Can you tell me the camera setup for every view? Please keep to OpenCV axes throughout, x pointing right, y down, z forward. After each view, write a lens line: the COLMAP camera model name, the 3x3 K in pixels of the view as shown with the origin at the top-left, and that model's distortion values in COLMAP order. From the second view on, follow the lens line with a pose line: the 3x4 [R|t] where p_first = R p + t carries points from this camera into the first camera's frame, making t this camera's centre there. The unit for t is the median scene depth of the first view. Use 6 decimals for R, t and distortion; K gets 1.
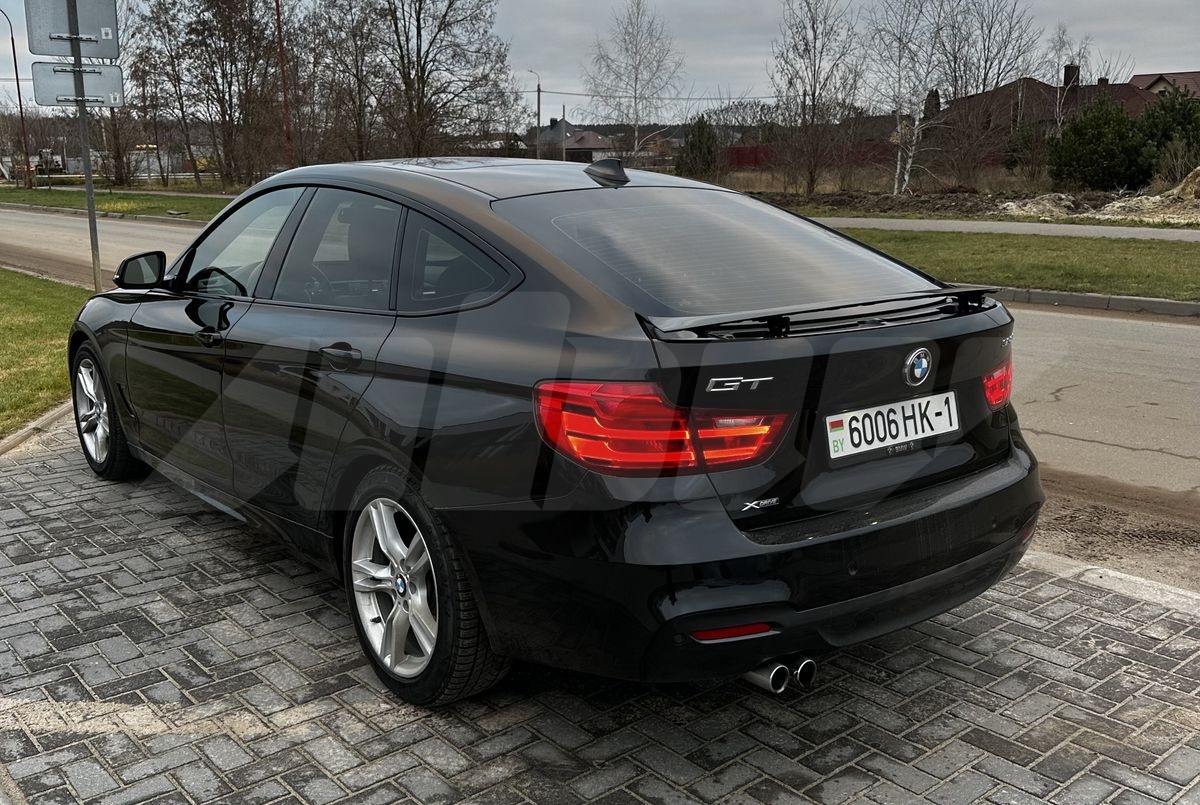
lens RADIAL K [[1105.1, 0, 600.0], [0, 1105.1, 402.5], [0, 0, 1]] dist [0.152082, -0.227774]
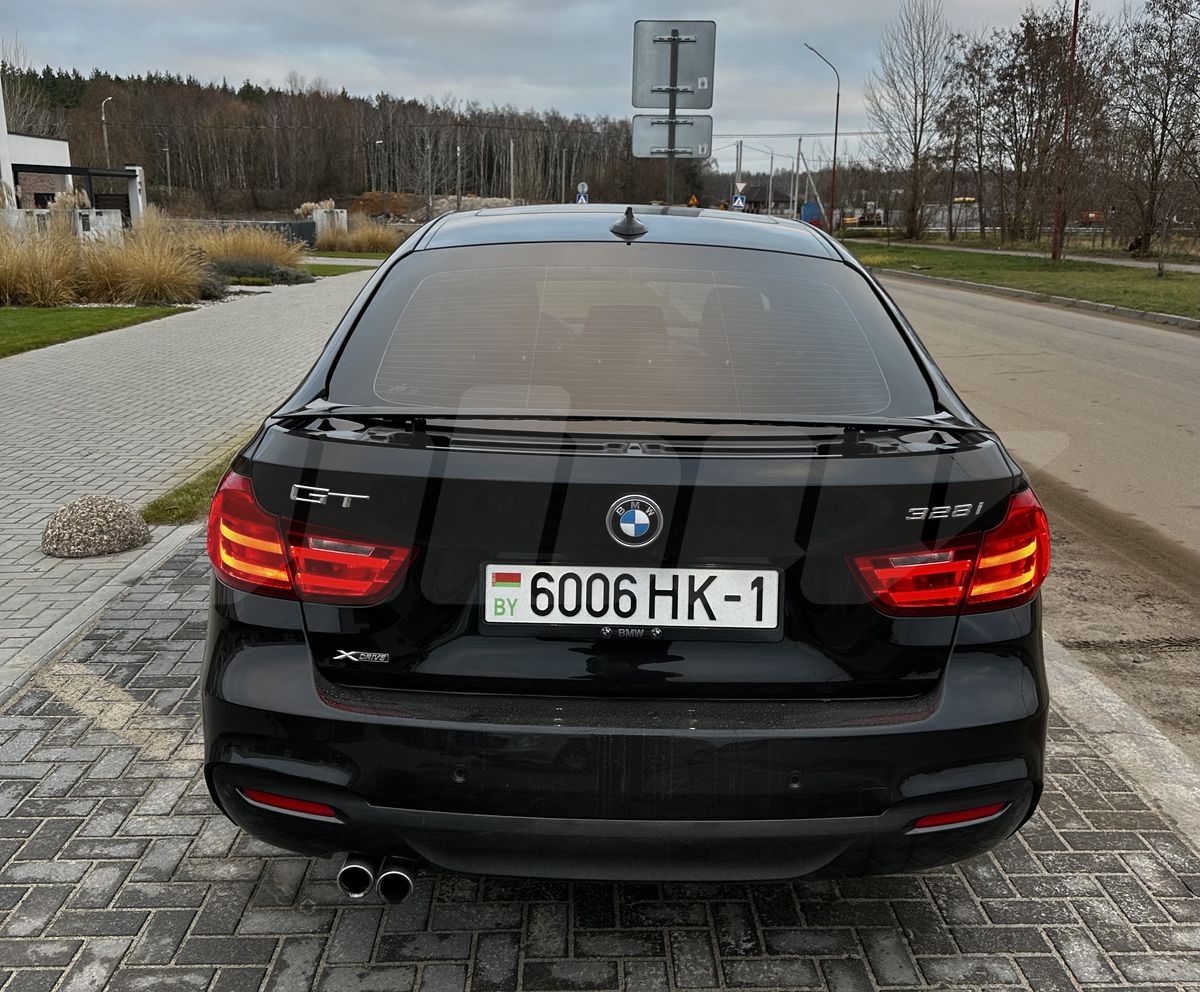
lens RADIAL K [[1141.4, 0, 626.8], [0, 1141.4, 545.3], [0, 0, 1]] dist [0.089784, -0.124337]
pose [[0.788507, 0.188937, -0.585286, 0.666150], [-0.149447, 0.981982, 0.115657, -0.093512], [0.596592, -0.003727, 0.802536, 0.420097]]
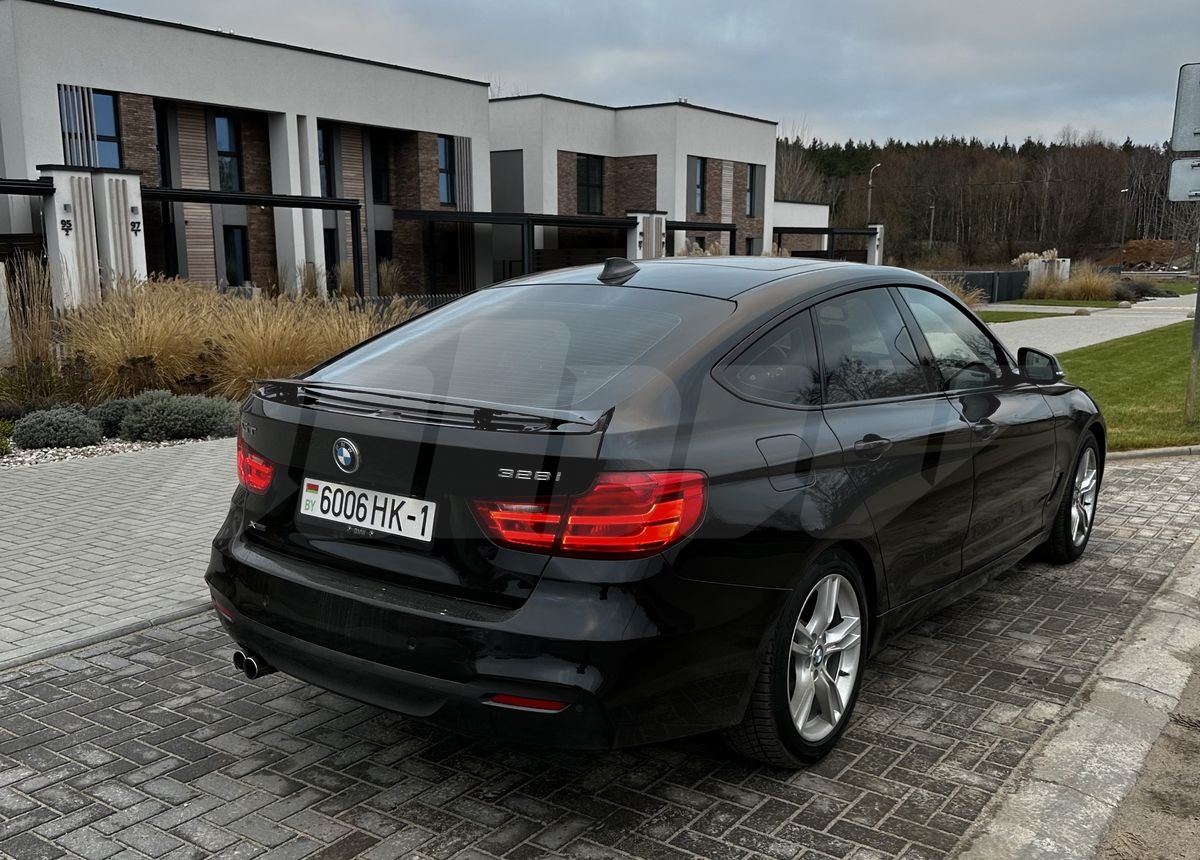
lens RADIAL K [[1122.4, 0, 599.1], [0, 1122.4, 517.8], [0, 0, 1]] dist [0.126060, -0.257557]
pose [[0.249305, 0.224948, -0.941937, 1.322248], [-0.207605, 0.962450, 0.174900, -0.205107], [0.945911, 0.151947, 0.286644, 0.892993]]
